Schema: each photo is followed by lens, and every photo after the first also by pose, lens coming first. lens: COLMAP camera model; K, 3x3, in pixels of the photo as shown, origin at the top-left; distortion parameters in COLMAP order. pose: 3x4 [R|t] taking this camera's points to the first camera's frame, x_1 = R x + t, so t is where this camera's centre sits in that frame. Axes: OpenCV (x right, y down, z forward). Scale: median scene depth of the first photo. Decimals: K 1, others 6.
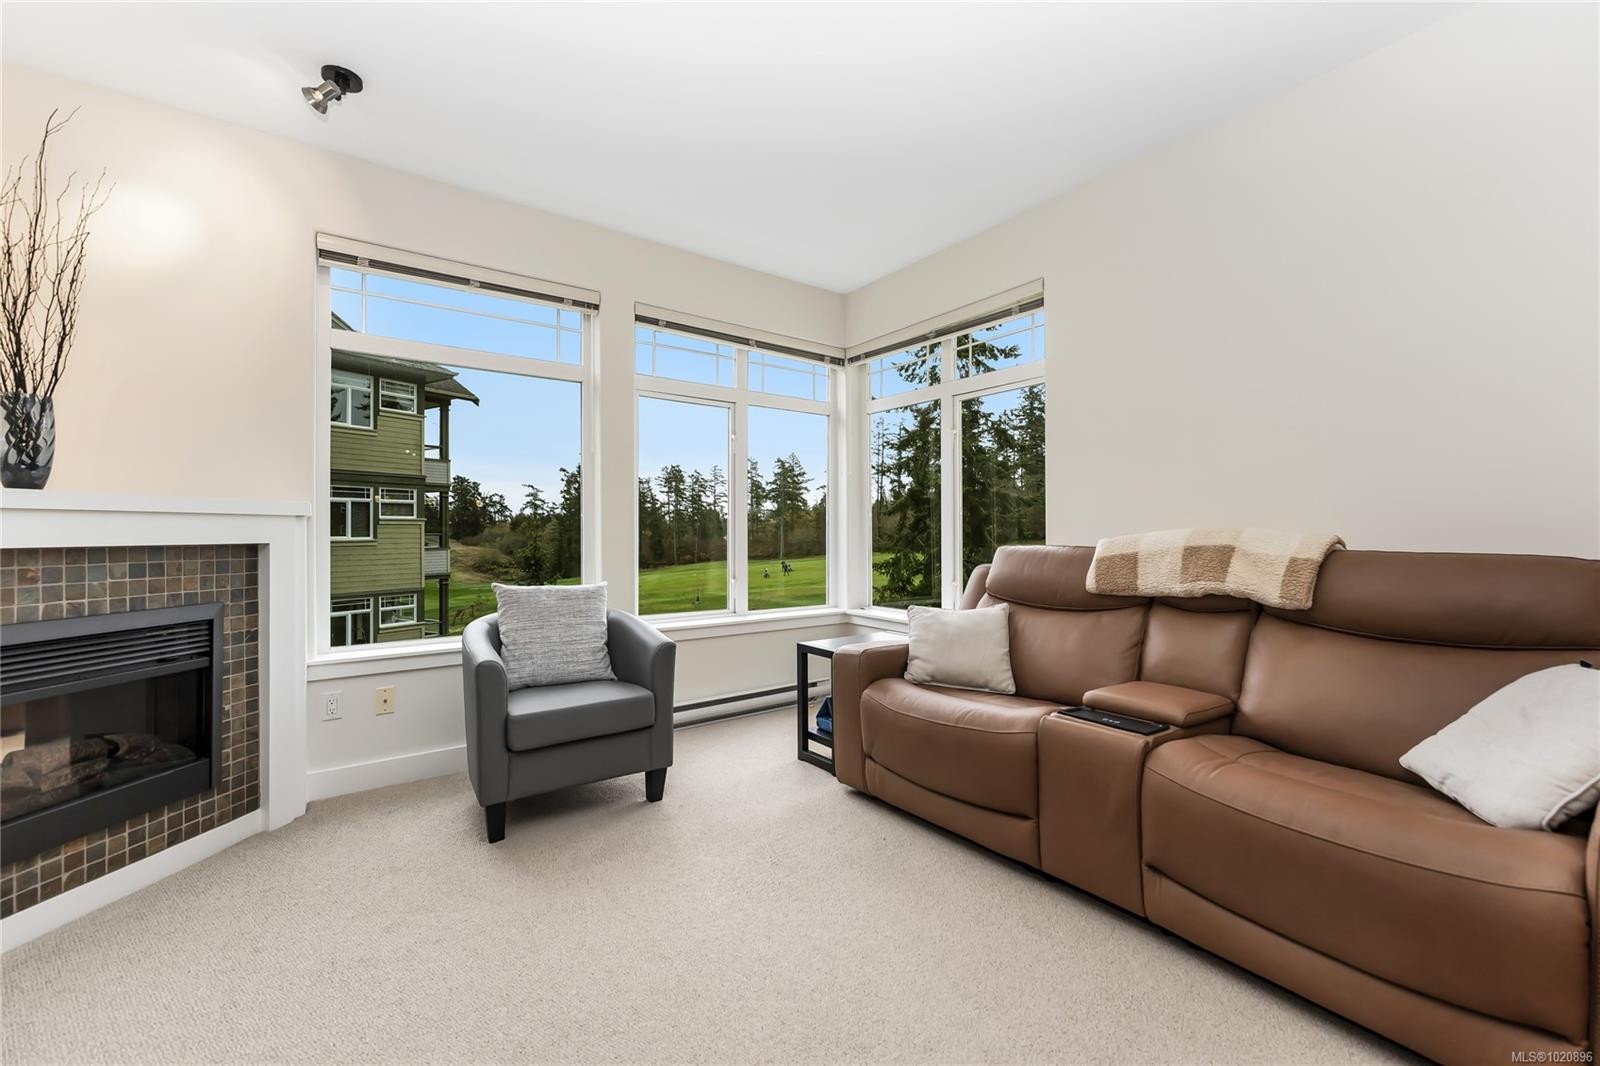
lens RADIAL K [[655.5, 0, 790.7], [0, 655.5, 528.3], [0, 0, 1]] dist [-0.000084, -0.000018]
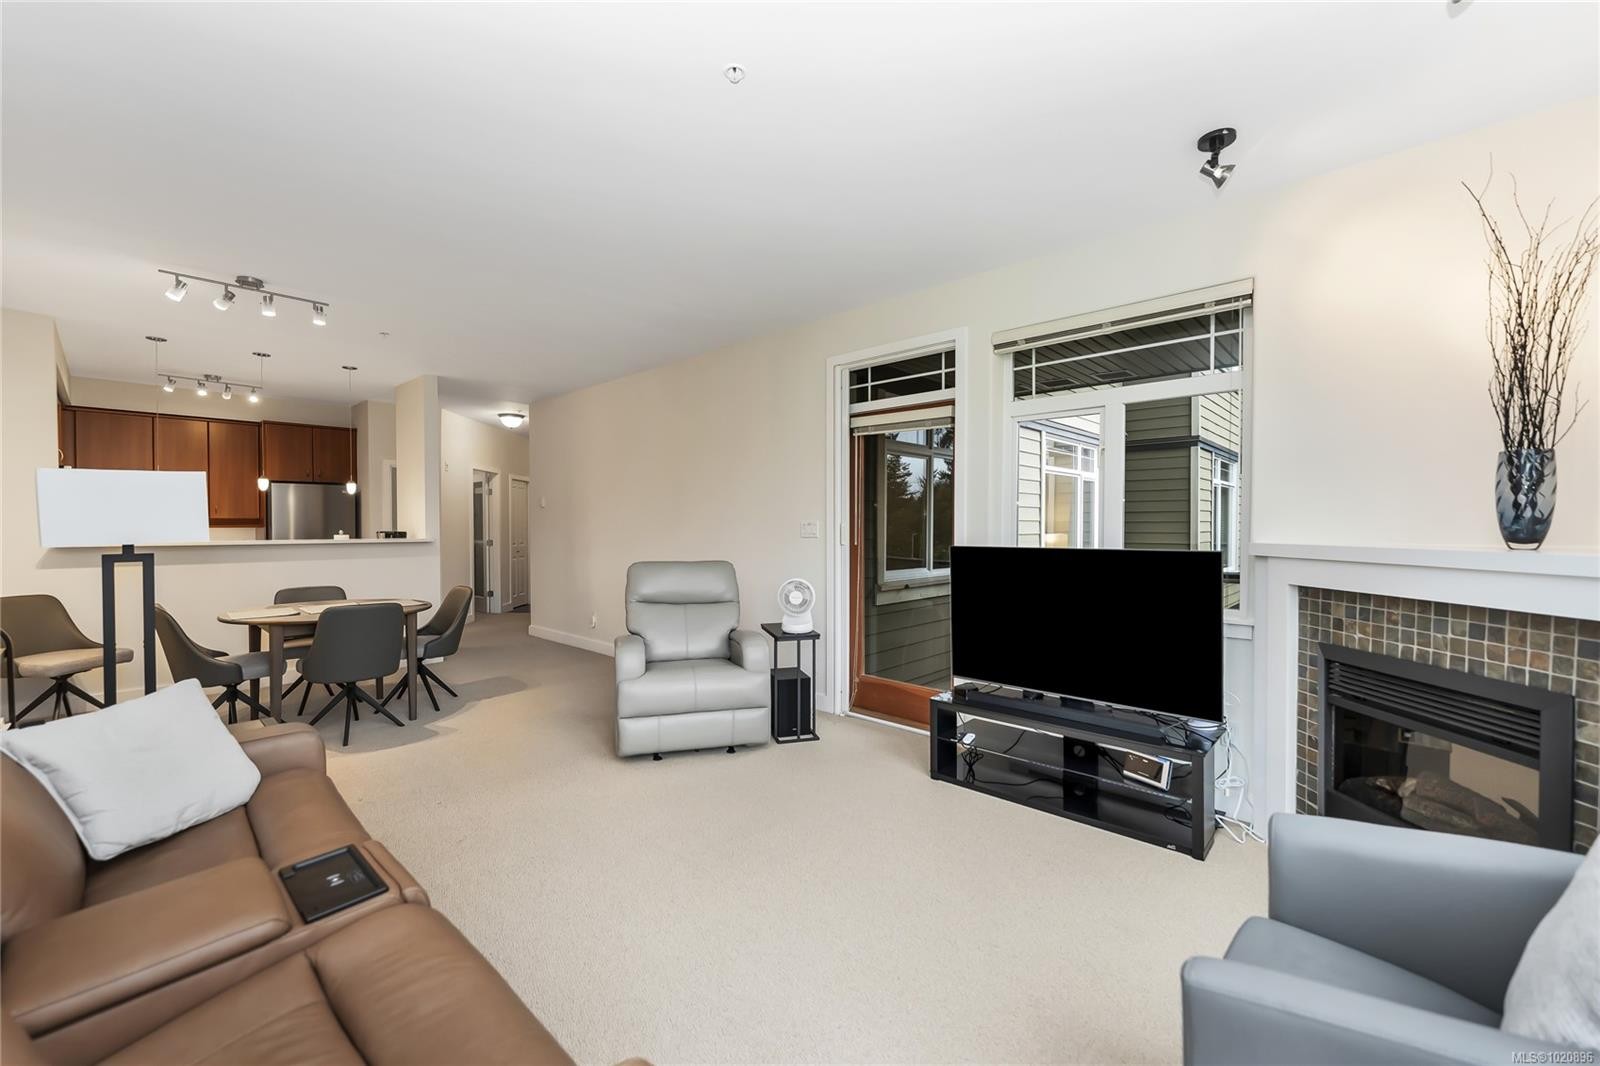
lens RADIAL K [[645.1, 0, 798.5], [0, 645.1, 526.8], [0, 0, 1]] dist [-0.000345, -0.000023]
pose [[-0.979707, 0.007447, -0.200295, 0.073706], [0.007395, 0.999972, 0.001004, -0.053681], [0.200297, -0.000497, -0.979735, 0.998331]]
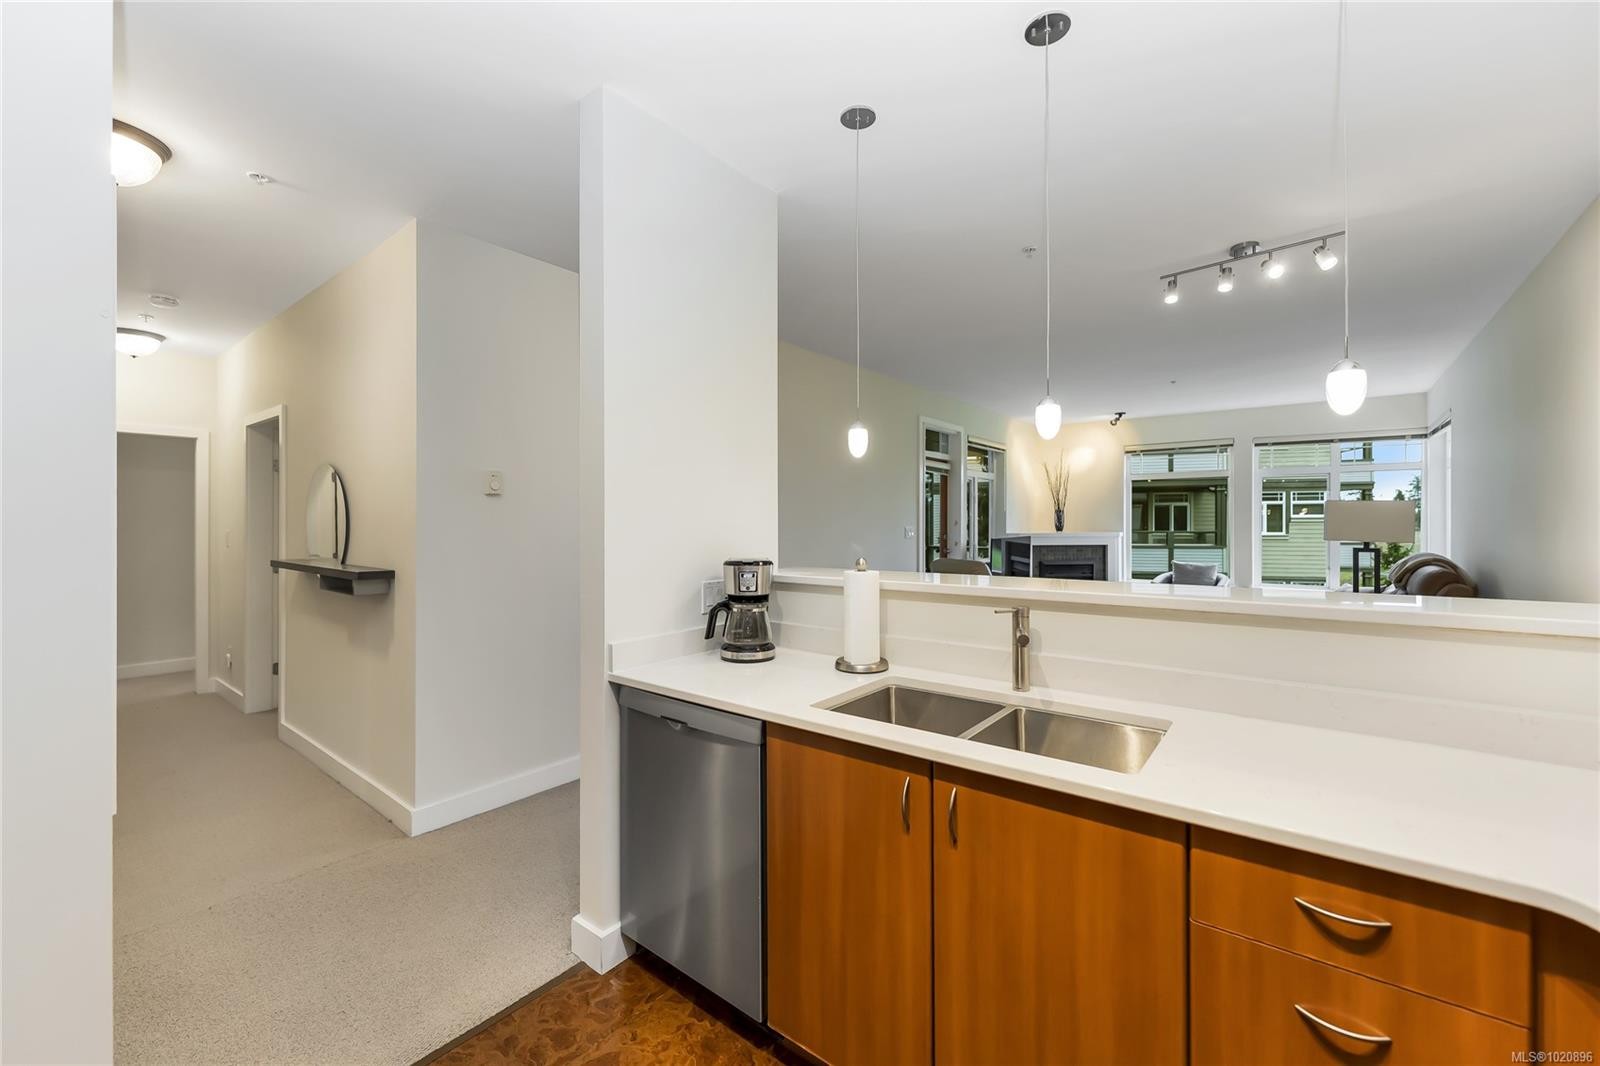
lens RADIAL K [[645.1, 0, 798.5], [0, 645.1, 526.8], [0, 0, 1]] dist [-0.000345, -0.000023]
pose [[0.273823, 0.006781, -0.961756, 1.443997], [0.007681, 0.999928, 0.009237, -0.081925], [0.961750, -0.009917, 0.273751, -1.073126]]
